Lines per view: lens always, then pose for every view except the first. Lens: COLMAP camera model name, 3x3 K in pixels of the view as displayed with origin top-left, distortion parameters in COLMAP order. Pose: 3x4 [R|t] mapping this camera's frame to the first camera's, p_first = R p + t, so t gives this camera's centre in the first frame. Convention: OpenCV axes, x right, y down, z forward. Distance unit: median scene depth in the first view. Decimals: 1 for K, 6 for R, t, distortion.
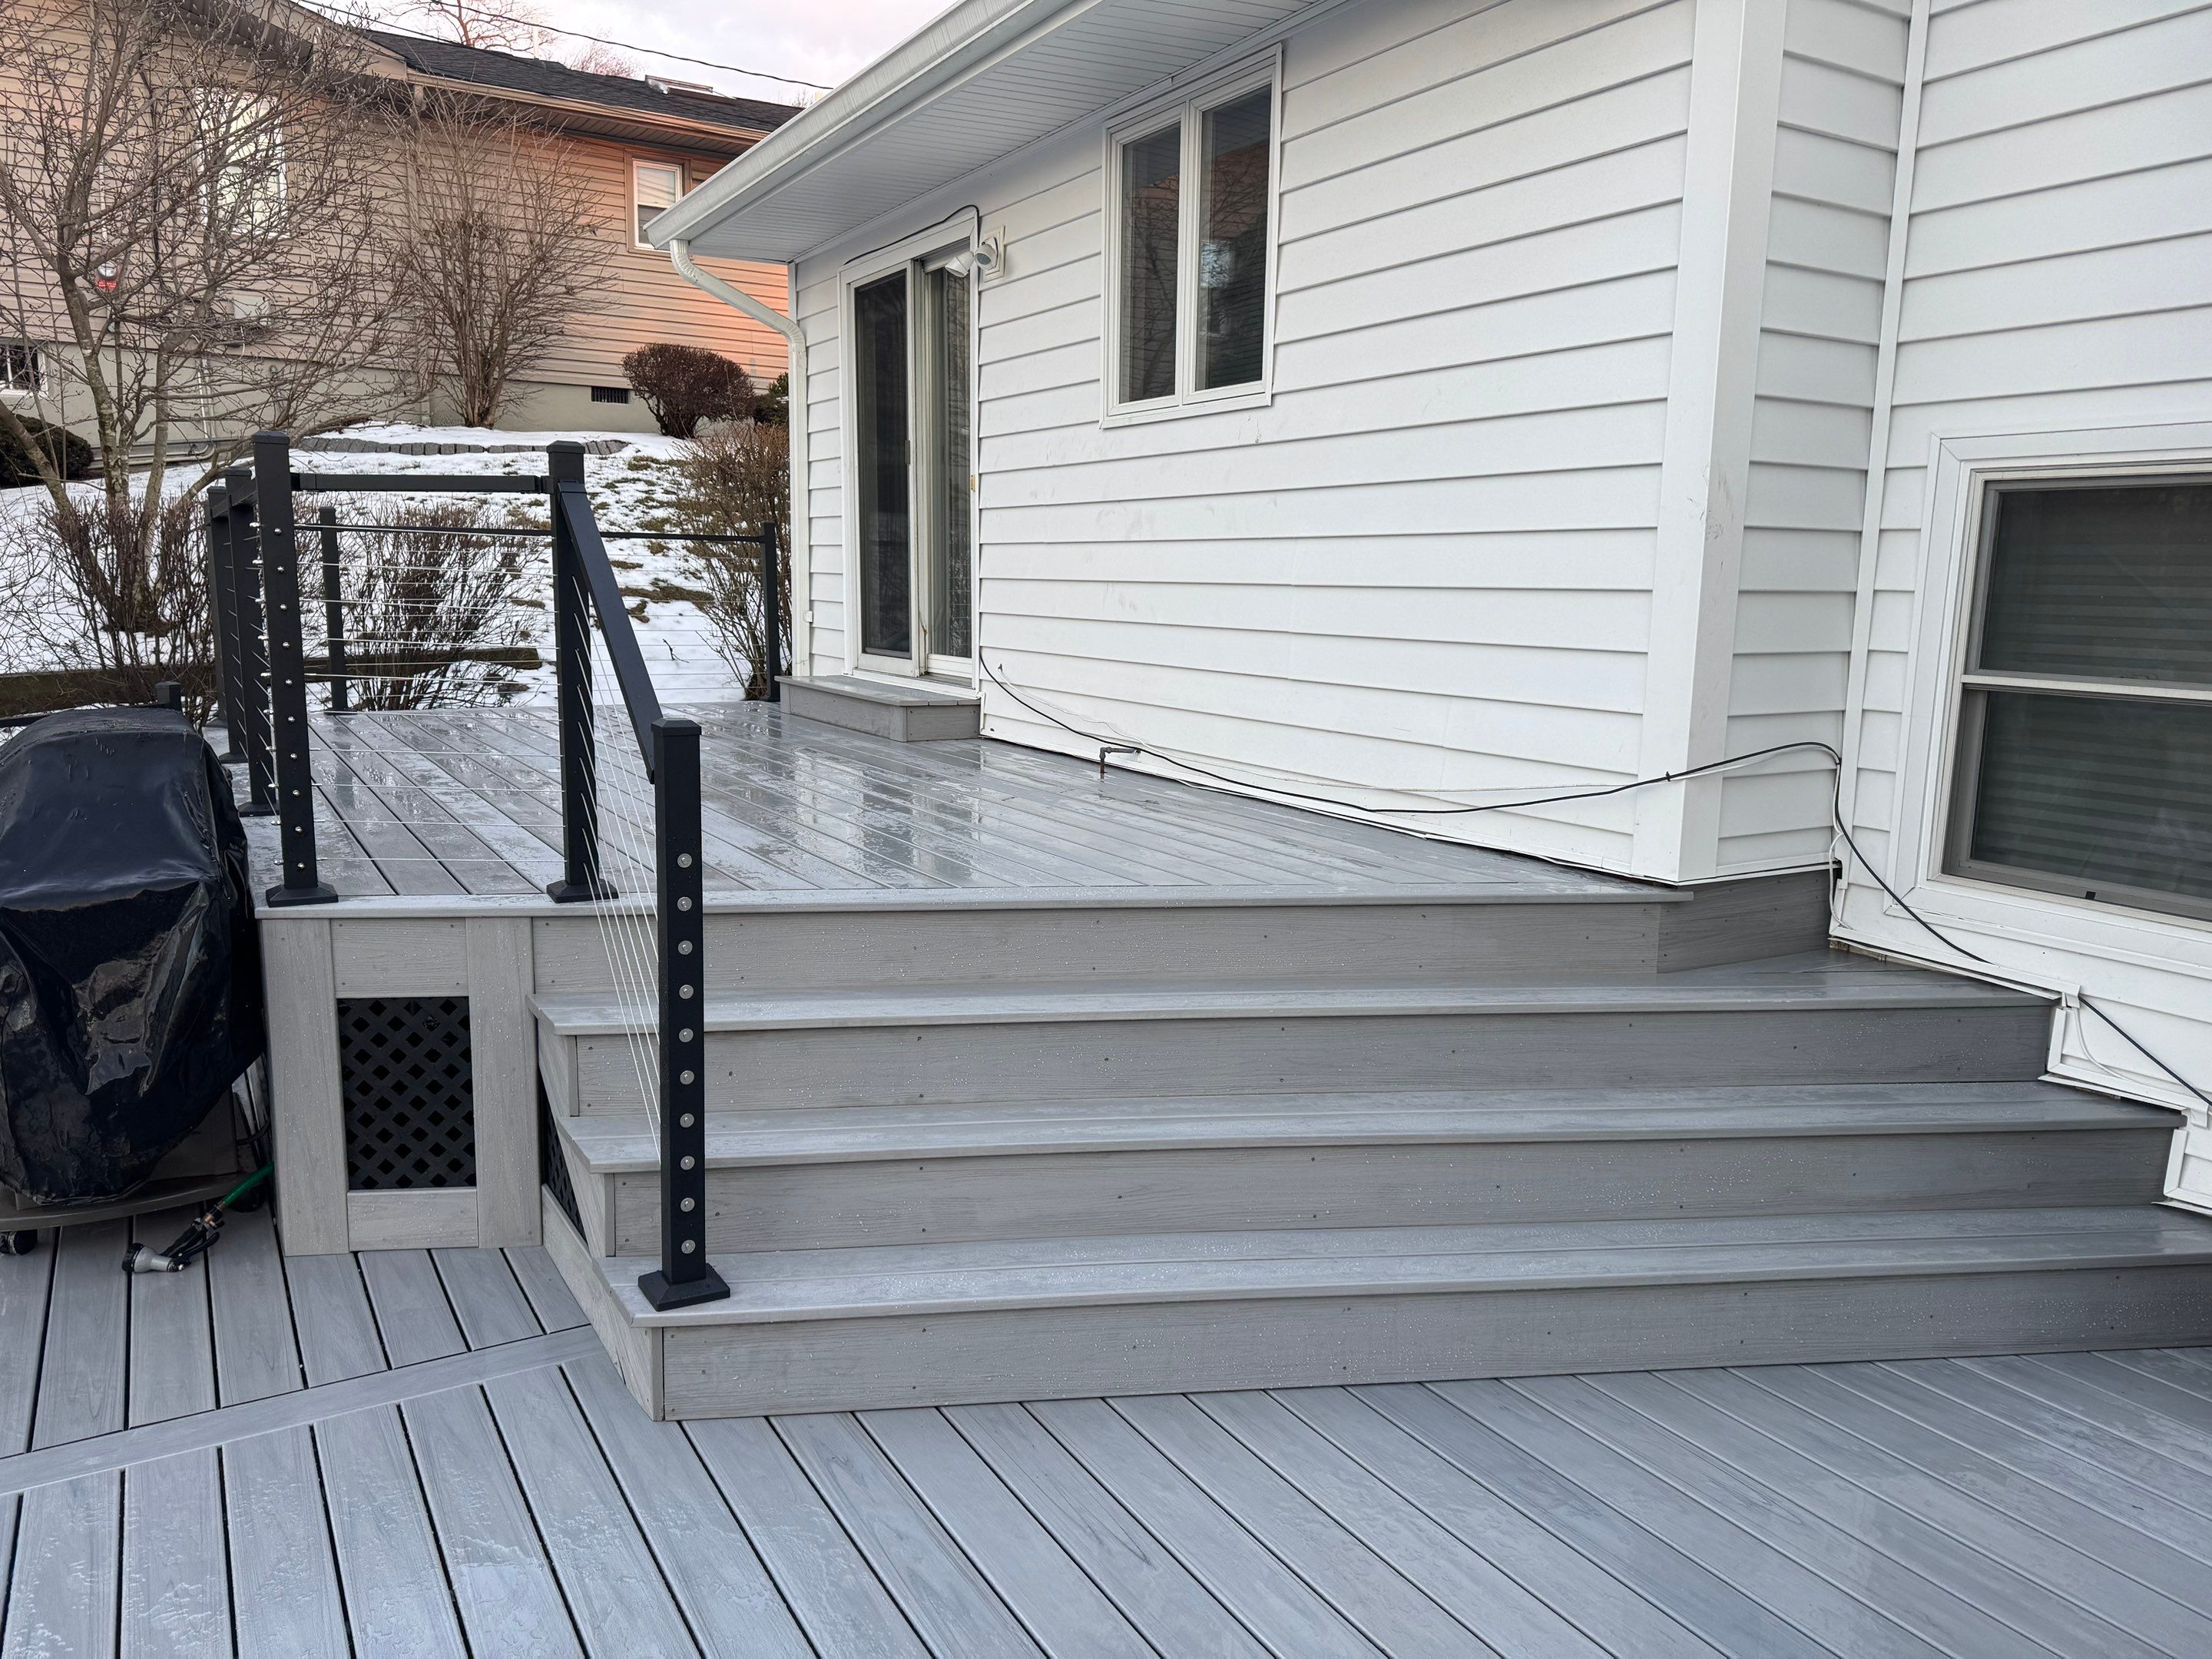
lens RADIAL K [[1548.4, 0, 1114.4], [0, 1548.4, 825.6], [0, 0, 1]] dist [0.015469, -0.022264]
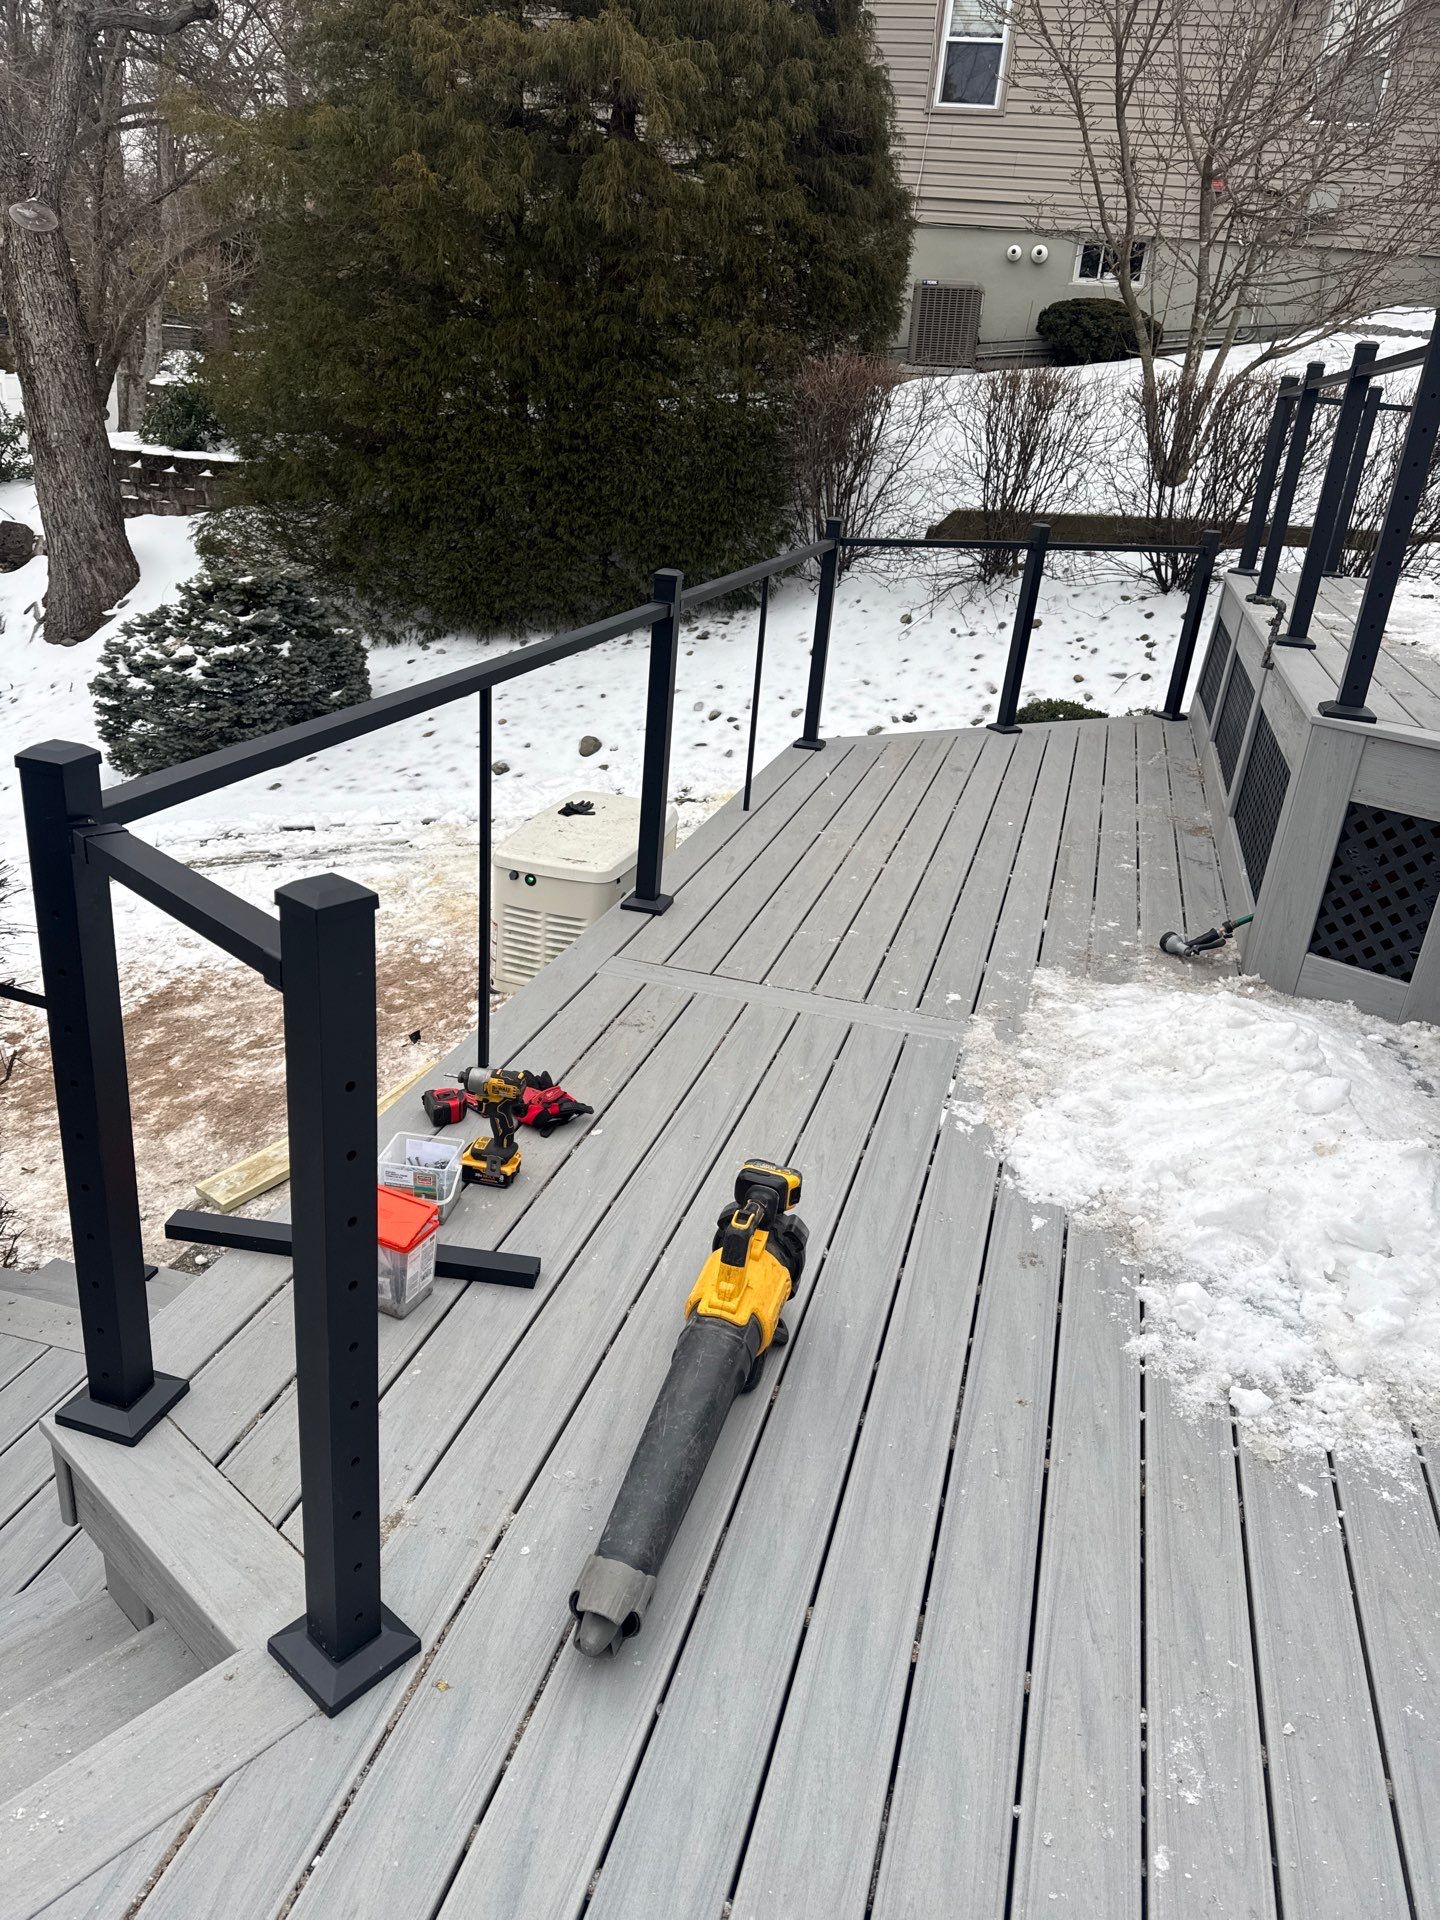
lens RADIAL K [[1345.8, 0, 722.7], [0, 1345.8, 971.7], [0, 0, 1]] dist [0.029770, -0.038820]
pose [[0.674981, 0.323449, -0.663160, -0.056682], [-0.186356, 0.944386, 0.270936, 0.028596], [0.713913, -0.059293, 0.697719, -0.077507]]
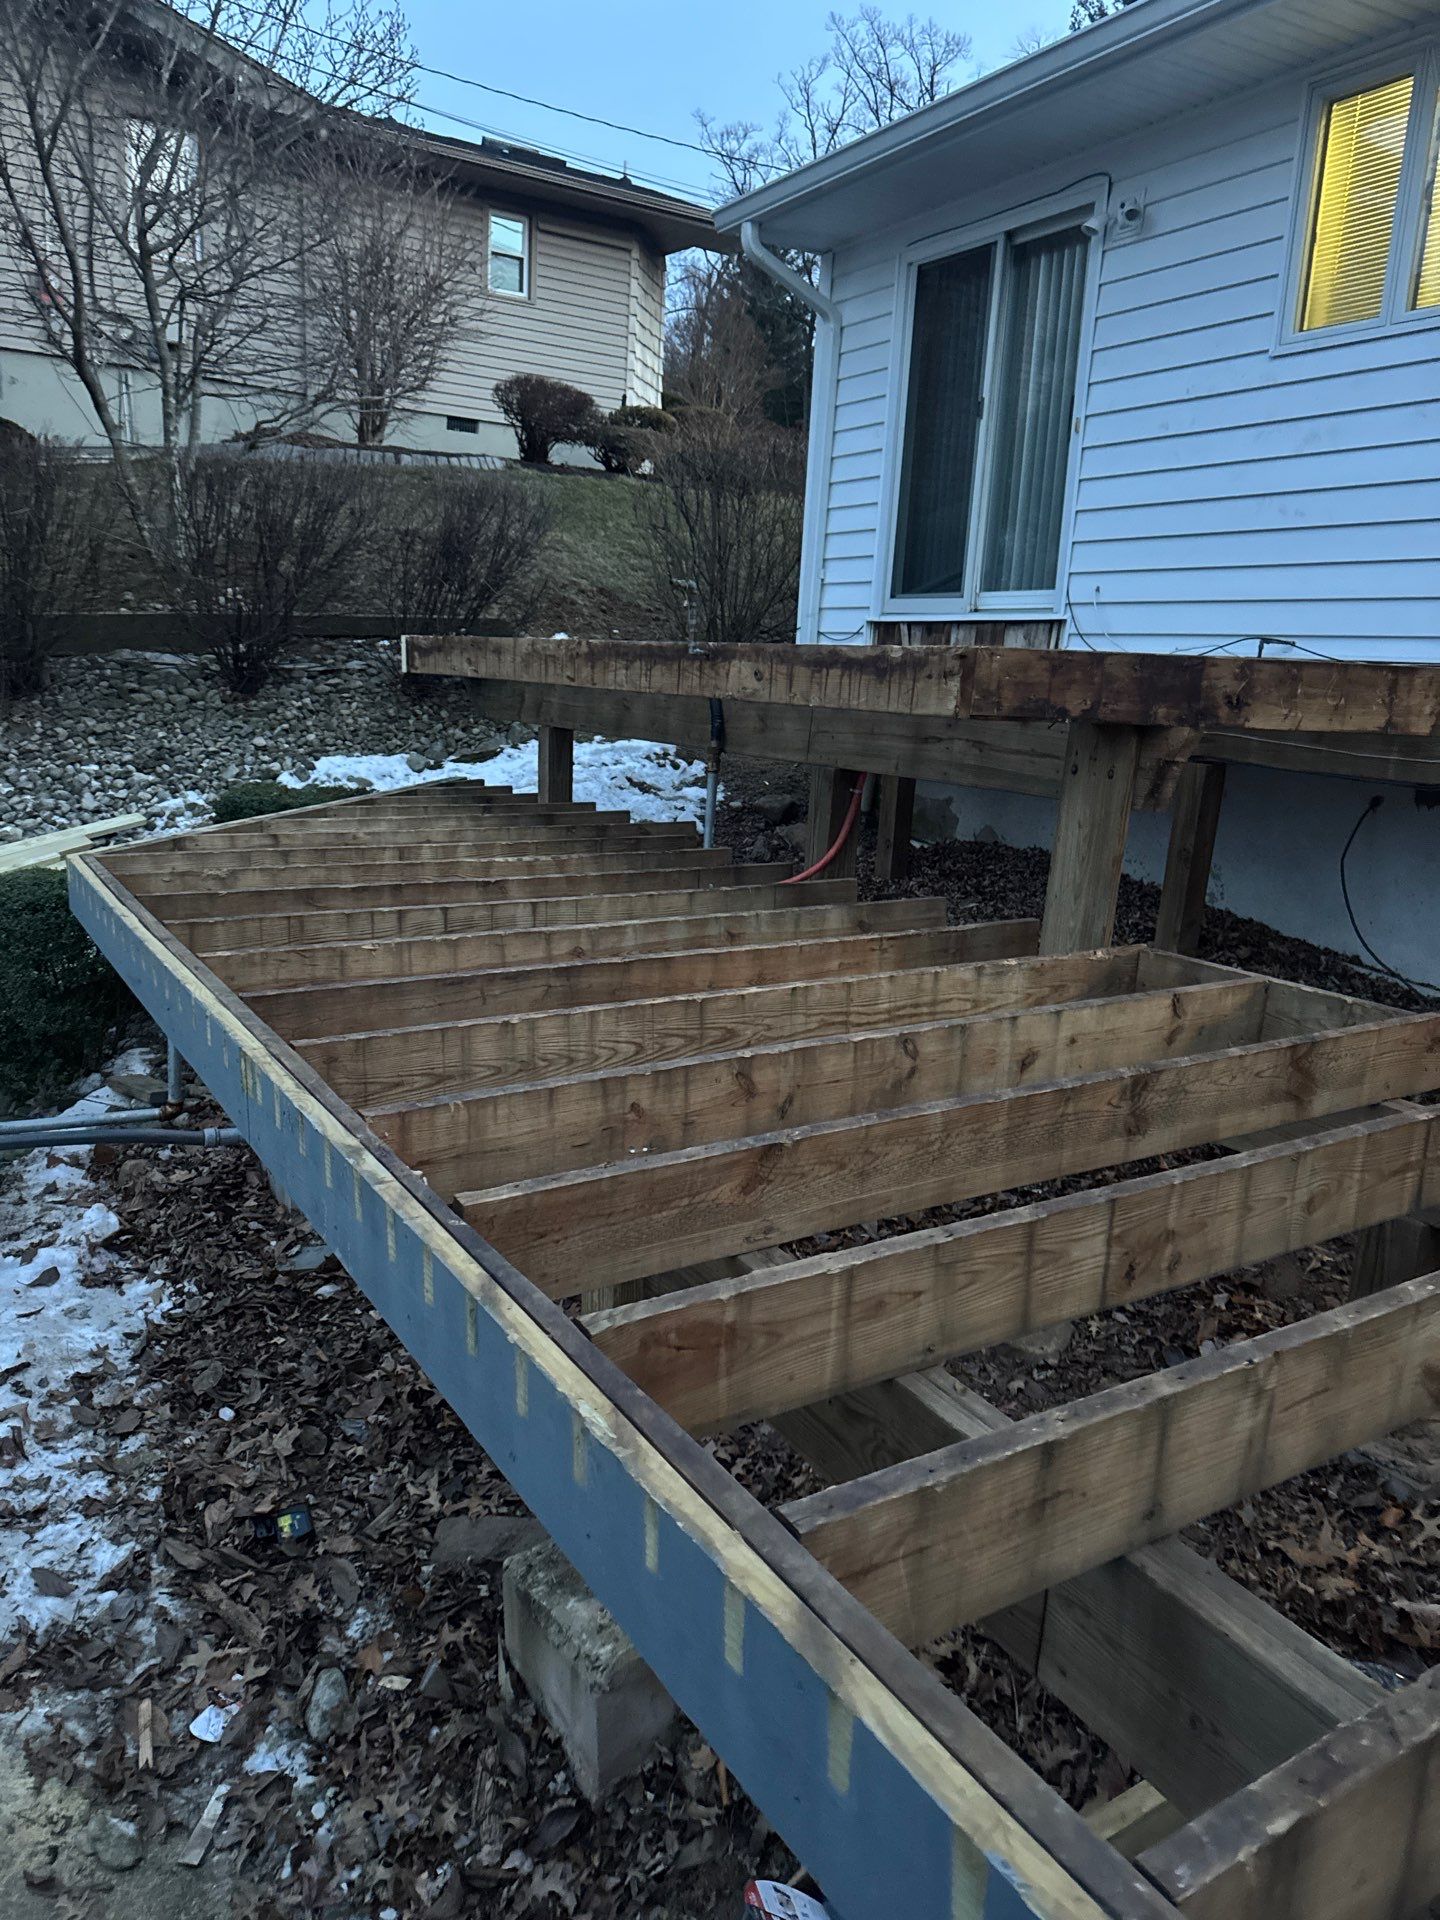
lens RADIAL K [[1351.1, 0, 720.7], [0, 1351.1, 960.1], [0, 0, 1]] dist [0.004251, -0.003290]
pose [[0.999674, 0.023397, 0.010201, -0.507009], [-0.023995, 0.997716, 0.063146, 0.166247], [-0.008700, -0.063370, 0.997952, -0.032915]]
